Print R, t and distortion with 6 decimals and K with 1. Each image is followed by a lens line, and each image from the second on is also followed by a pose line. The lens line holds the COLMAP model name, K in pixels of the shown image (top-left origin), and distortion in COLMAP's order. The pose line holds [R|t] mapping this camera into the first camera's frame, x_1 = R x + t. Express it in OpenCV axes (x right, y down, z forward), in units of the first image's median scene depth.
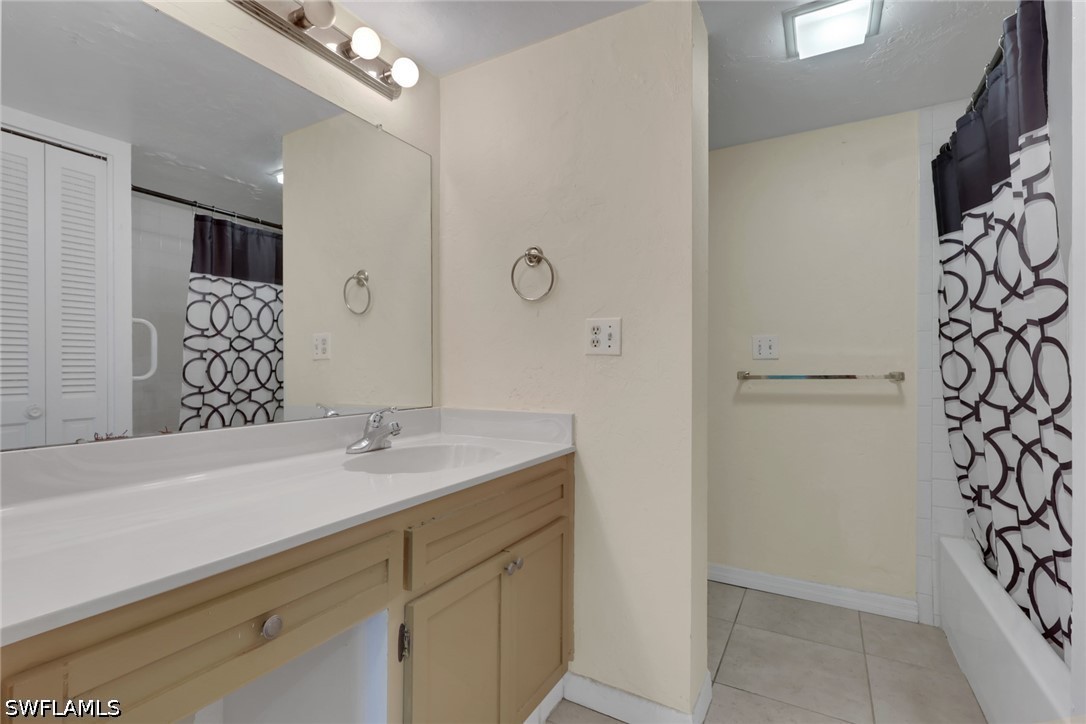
lens RADIAL K [[509.4, 0, 546.9], [0, 509.4, 379.1], [0, 0, 1]] dist [0.000793, 0.000209]
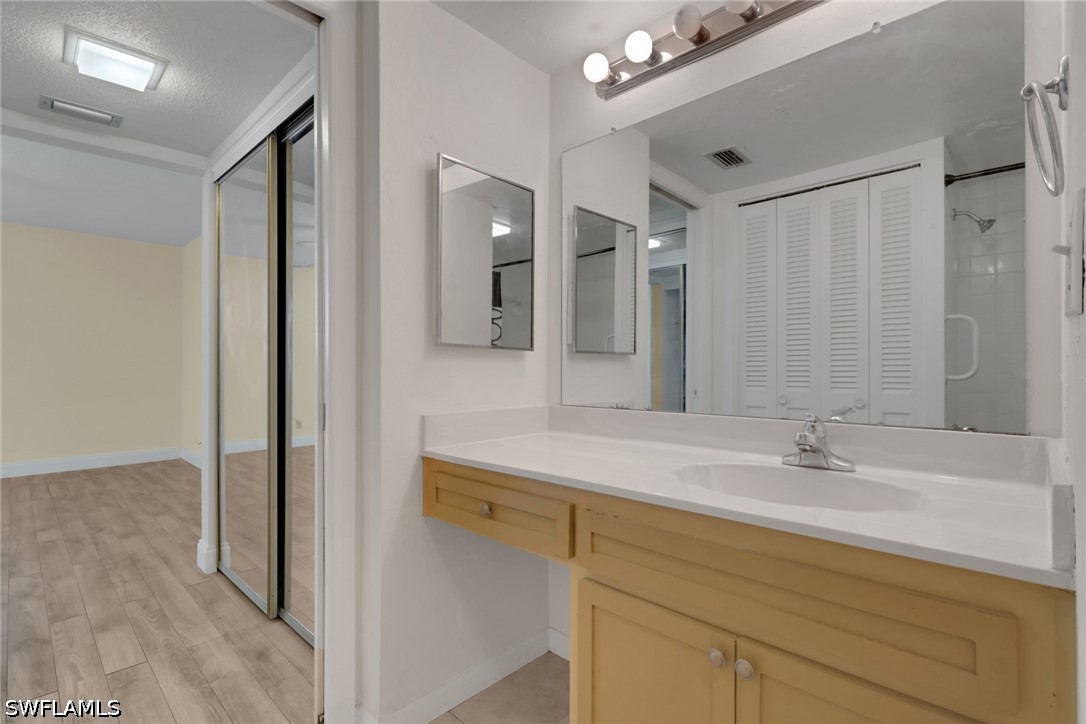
lens RADIAL K [[512.2, 0, 540.6], [0, 512.2, 367.4], [0, 0, 1]] dist [0.004728, 0.001006]
pose [[-0.270300, -0.002929, -0.962772, 0.399602], [-0.026745, 0.999632, 0.004468, -0.000658], [0.962404, 0.026957, -0.270279, 0.613023]]
